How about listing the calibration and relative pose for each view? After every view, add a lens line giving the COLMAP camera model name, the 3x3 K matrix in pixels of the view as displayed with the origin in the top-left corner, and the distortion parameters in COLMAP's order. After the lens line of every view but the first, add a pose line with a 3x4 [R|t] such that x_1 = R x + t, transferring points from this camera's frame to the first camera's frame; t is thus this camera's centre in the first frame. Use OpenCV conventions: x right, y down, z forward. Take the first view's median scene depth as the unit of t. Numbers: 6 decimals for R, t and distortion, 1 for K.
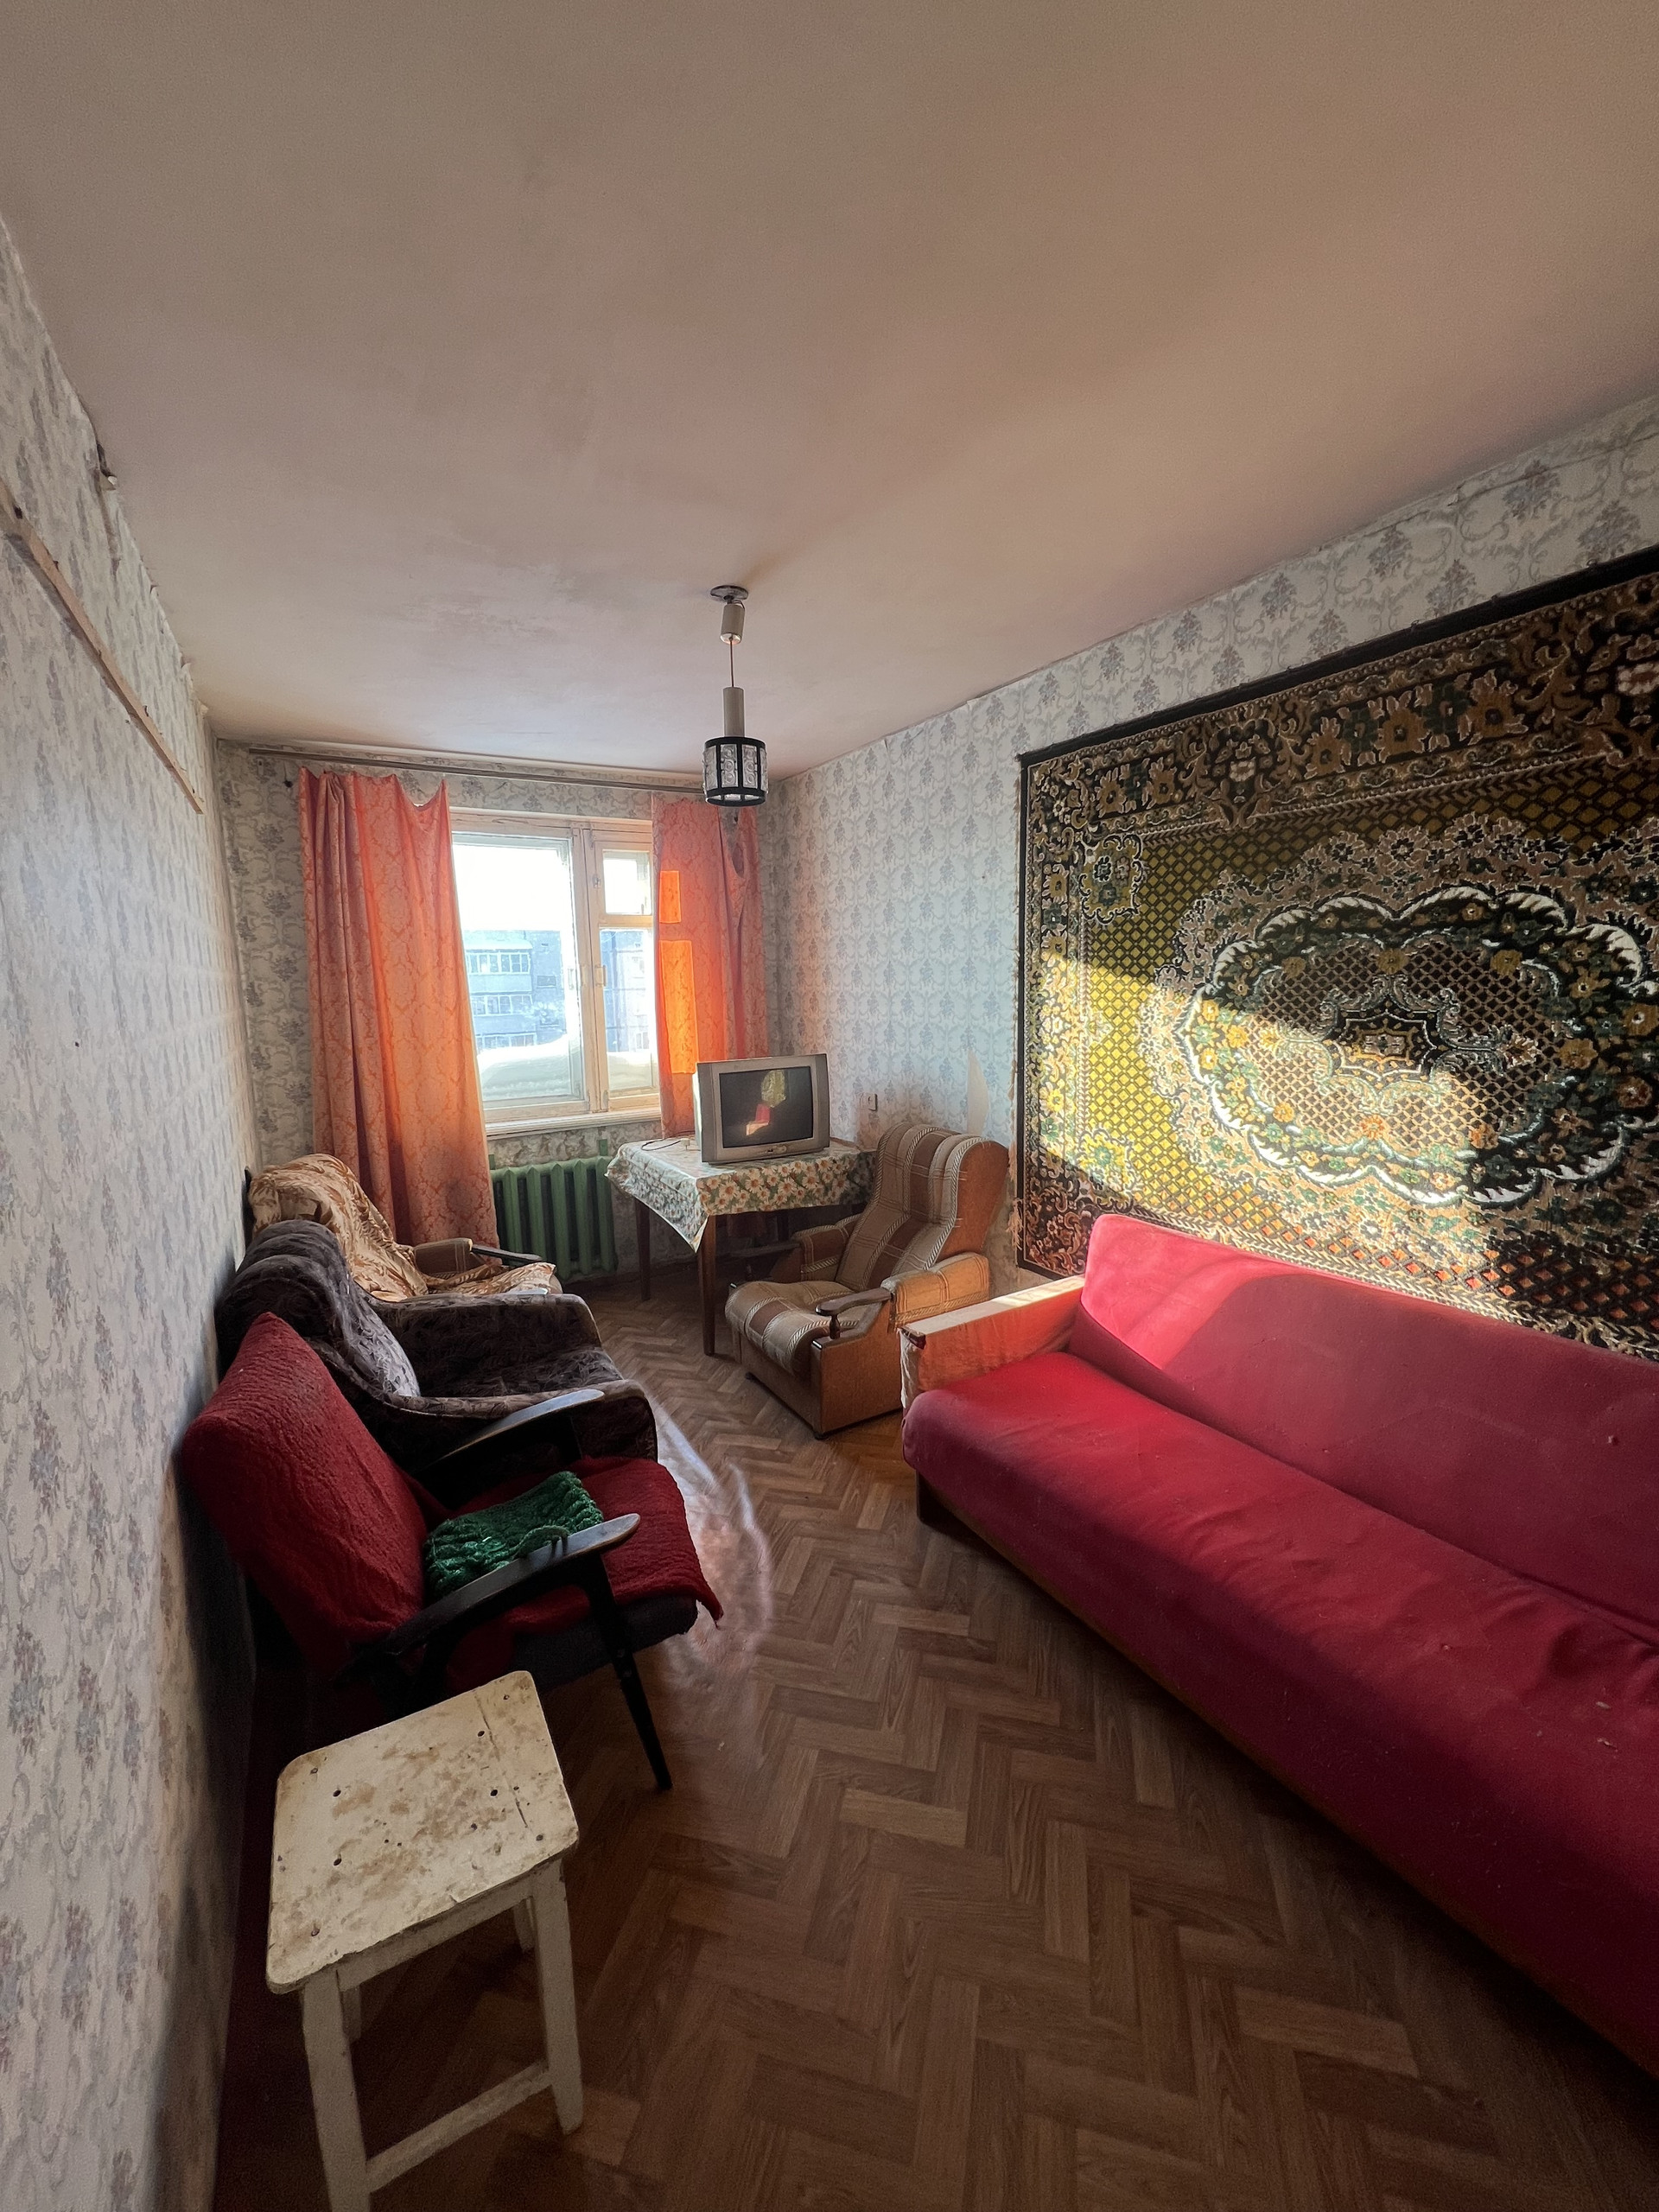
lens RADIAL K [[881.5, 0, 827.6], [0, 881.5, 1111.5], [0, 0, 1]] dist [0.000298, 0.000076]
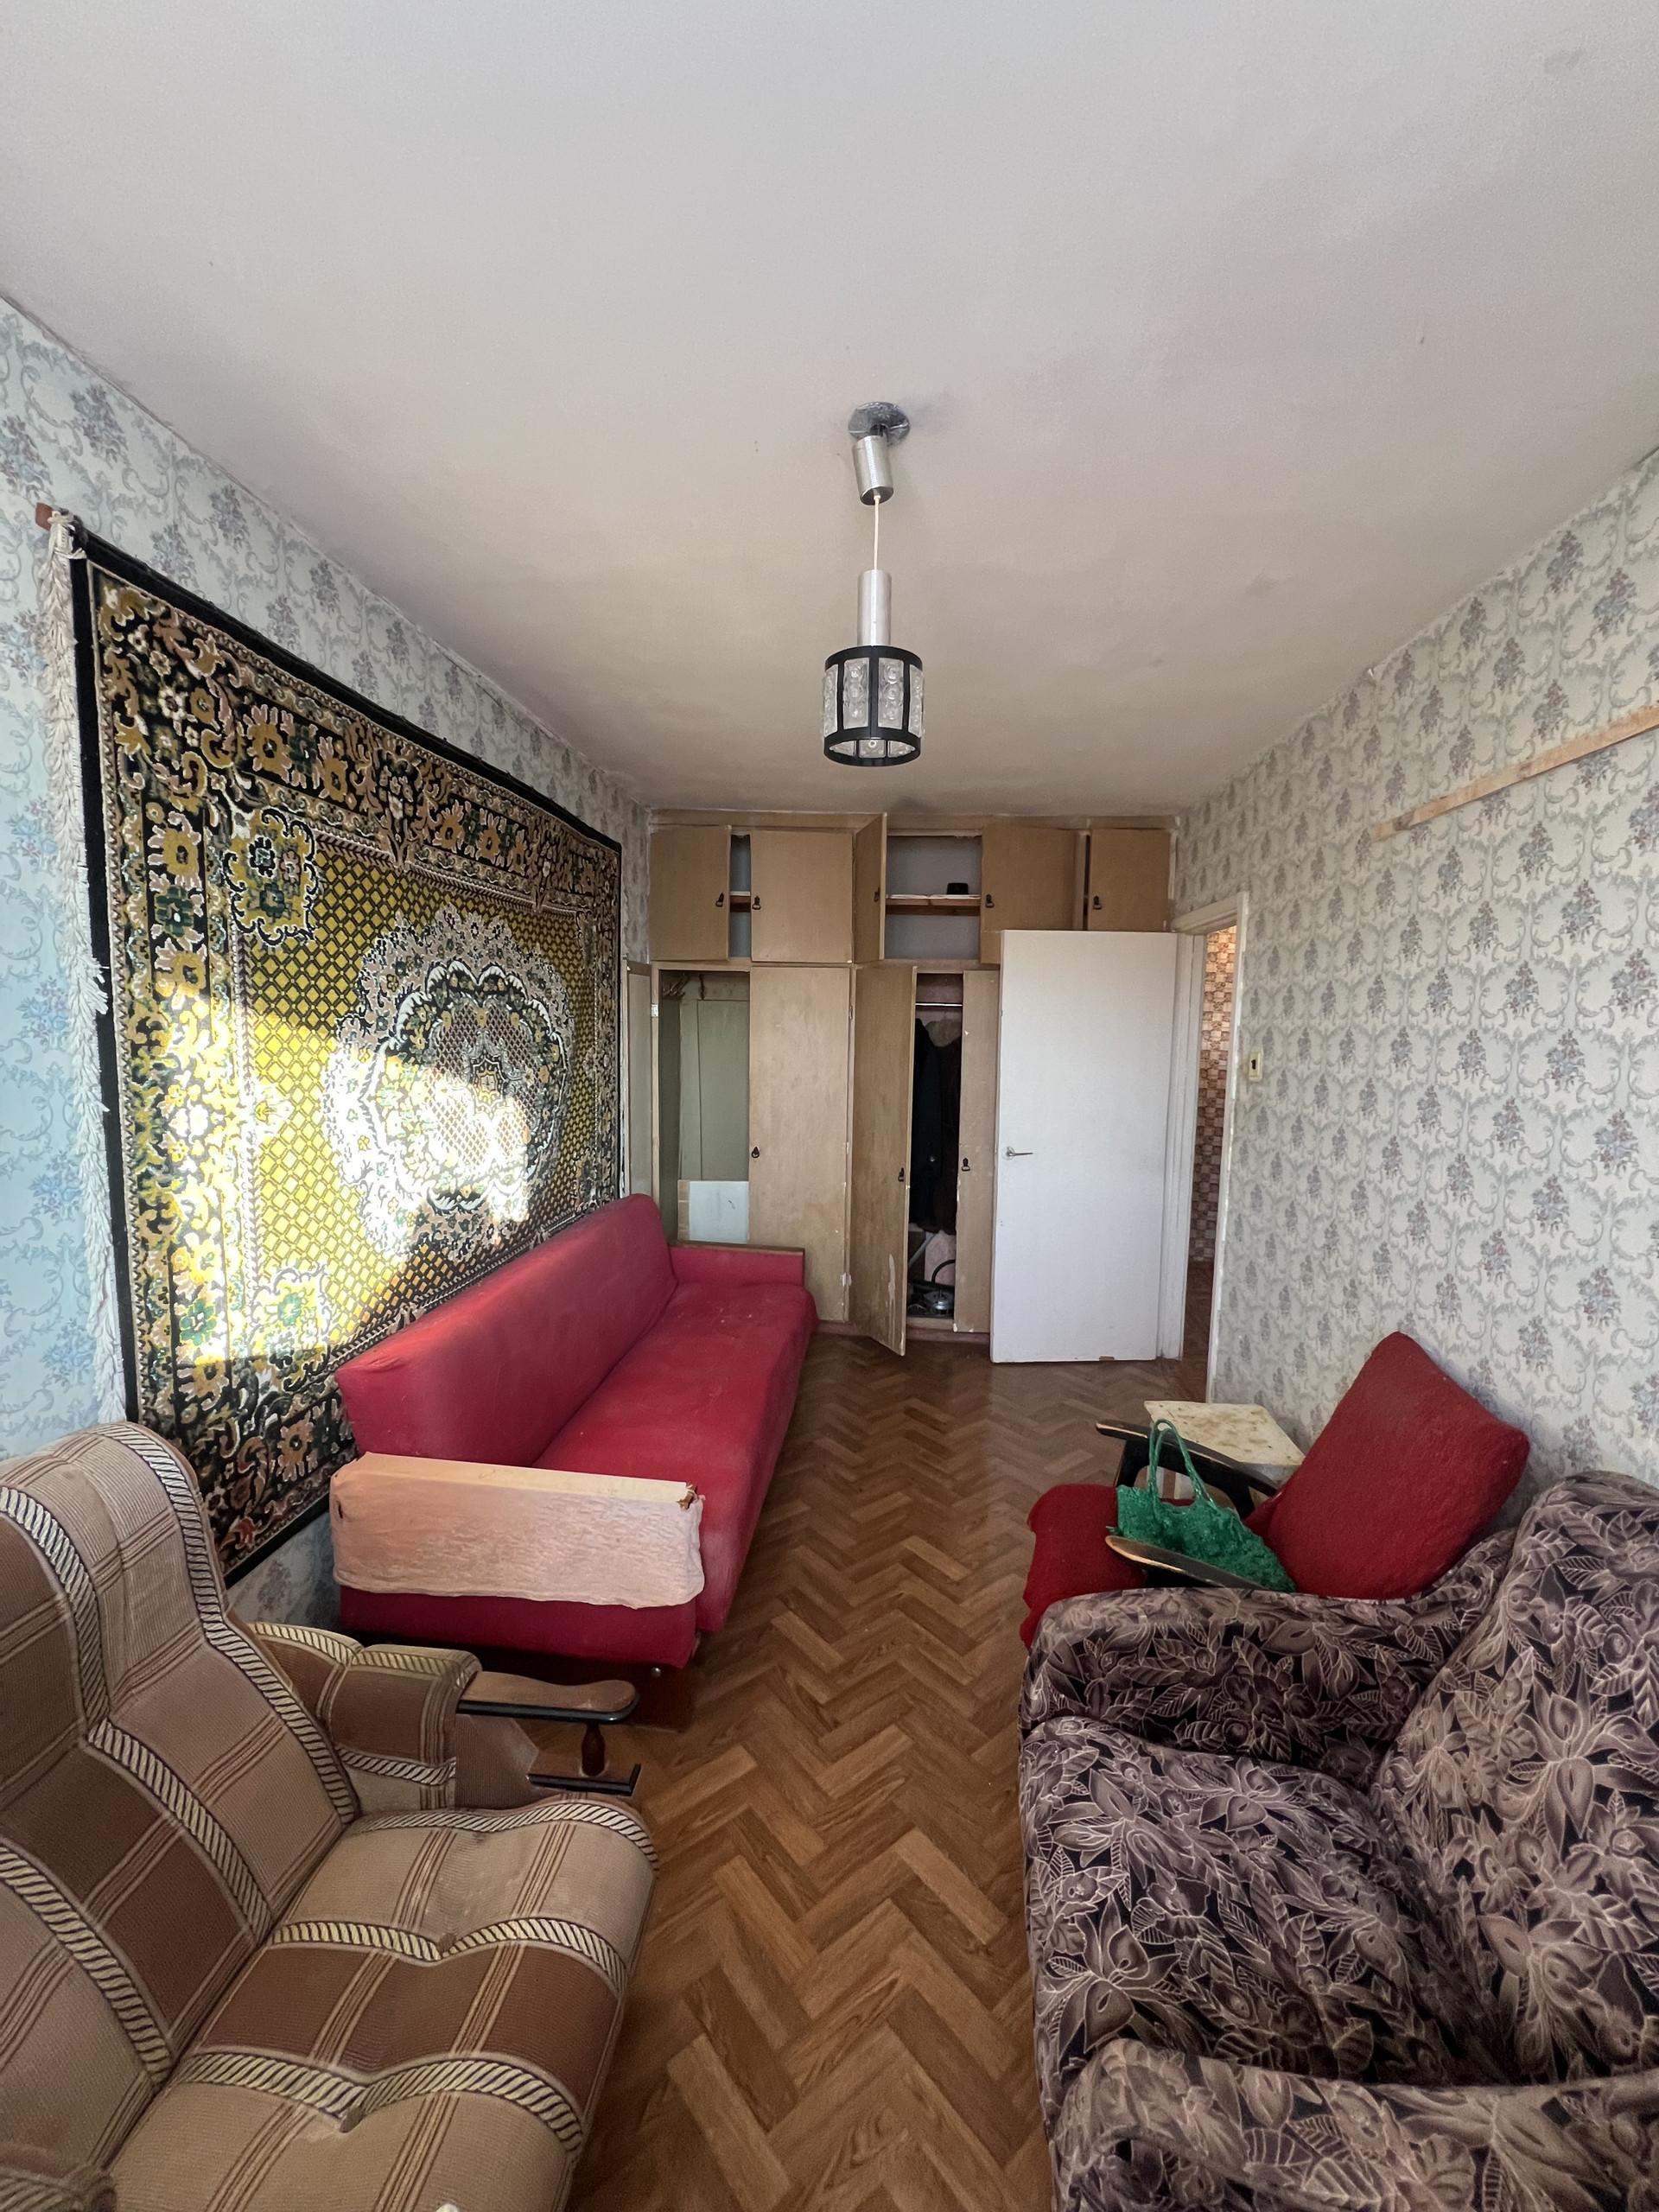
lens RADIAL K [[881.5, 0, 830.4], [0, 881.5, 1104.2], [0, 0, 1]] dist [0.000298, 0.000076]
pose [[-0.812006, -0.052828, 0.581254, -0.391597], [0.083145, 0.975268, 0.204791, -0.205562], [-0.577697, 0.214620, -0.787531, 1.336628]]
